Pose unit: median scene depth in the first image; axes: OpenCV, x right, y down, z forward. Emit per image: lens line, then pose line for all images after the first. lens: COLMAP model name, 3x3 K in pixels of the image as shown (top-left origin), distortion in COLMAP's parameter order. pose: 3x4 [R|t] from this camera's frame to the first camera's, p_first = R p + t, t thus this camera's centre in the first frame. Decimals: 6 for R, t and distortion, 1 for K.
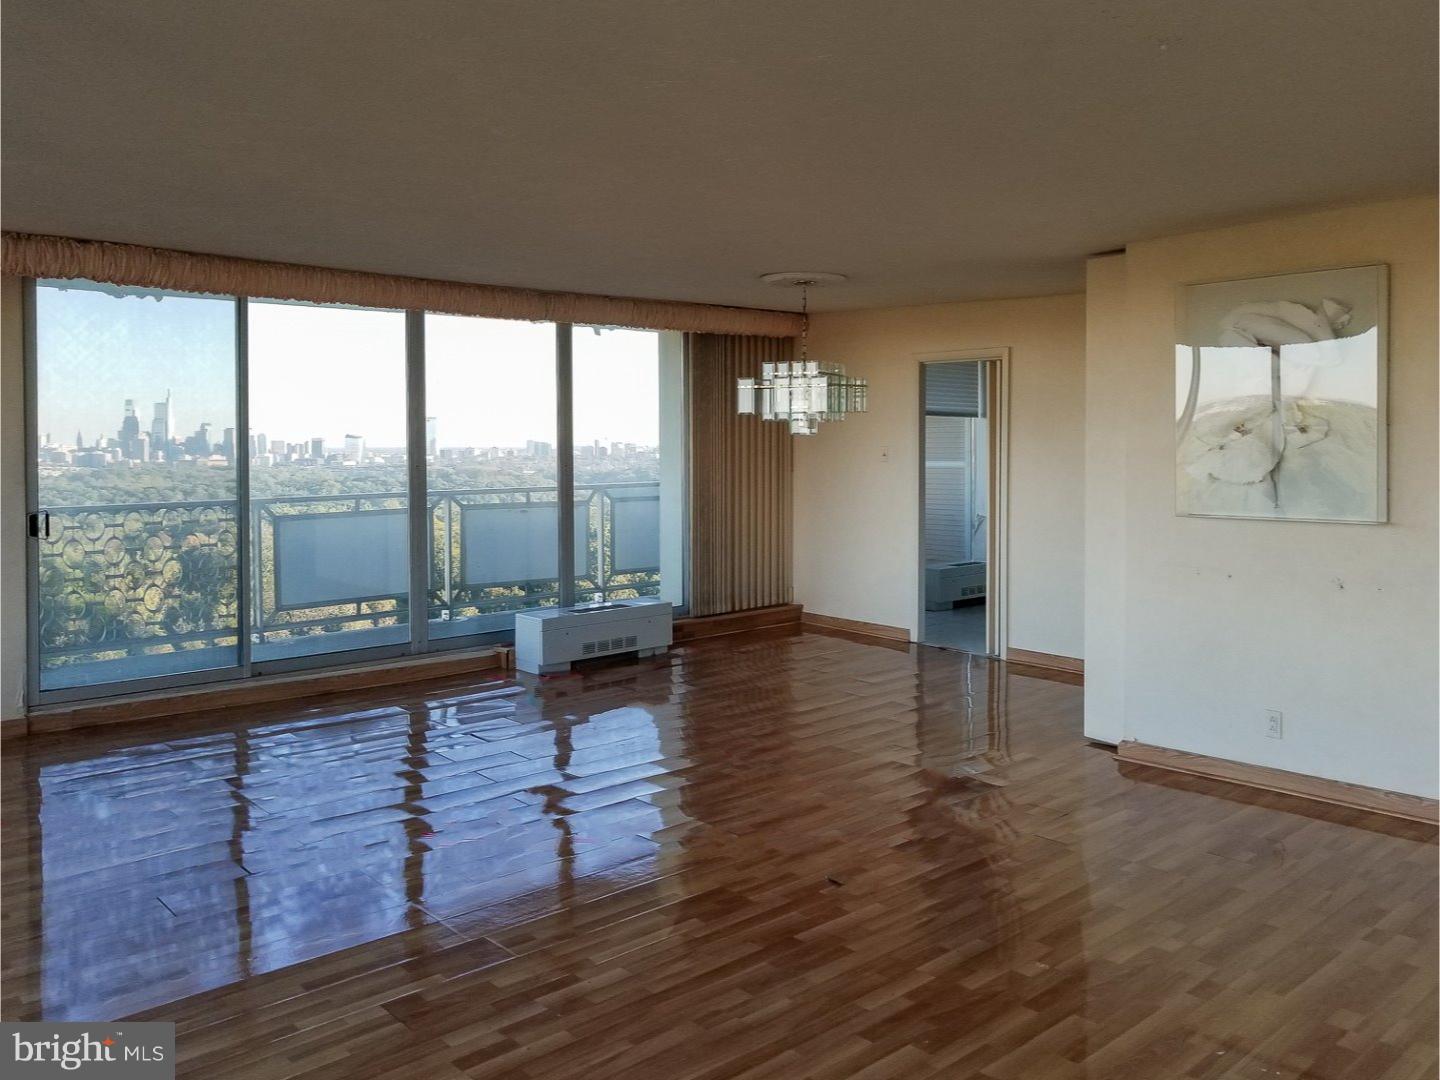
lens RADIAL K [[1177.0, 0, 720.0], [0, 1177.0, 540.0], [0, 0, 1]] dist [-0.004580, -0.004934]
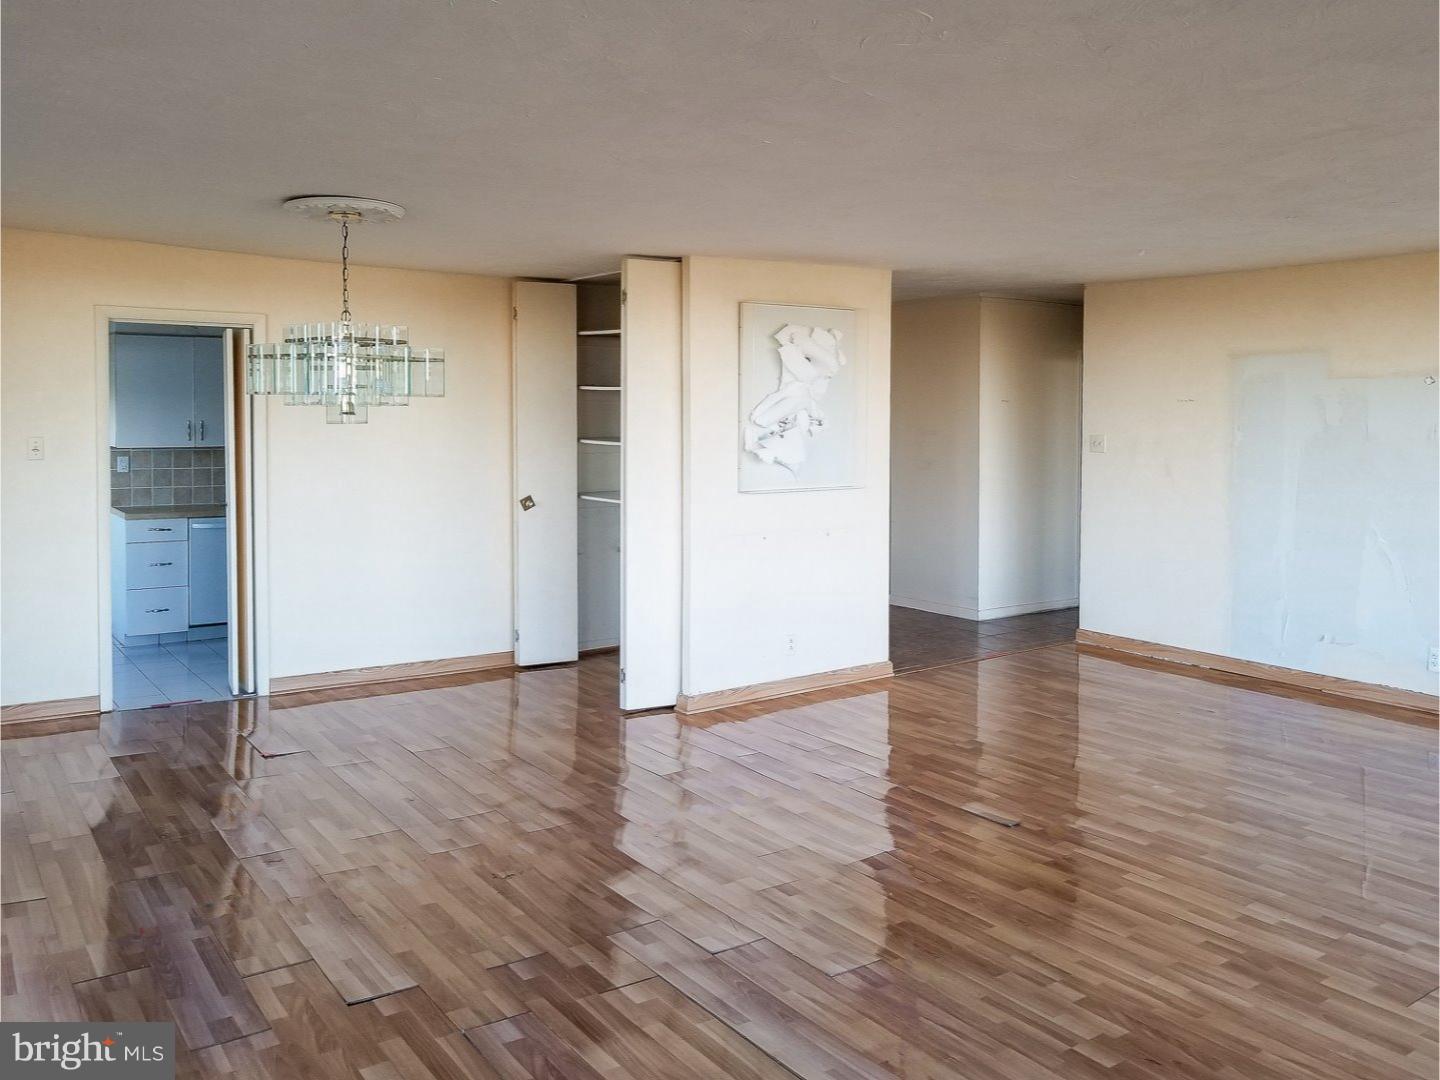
lens RADIAL K [[1177.0, 0, 720.0], [0, 1177.0, 540.0], [0, 0, 1]] dist [-0.004580, -0.004934]
pose [[0.120494, -0.106746, 0.986958, -0.532753], [0.082934, 0.991809, 0.097146, -0.061101], [-0.989244, 0.070147, 0.128360, 0.574951]]
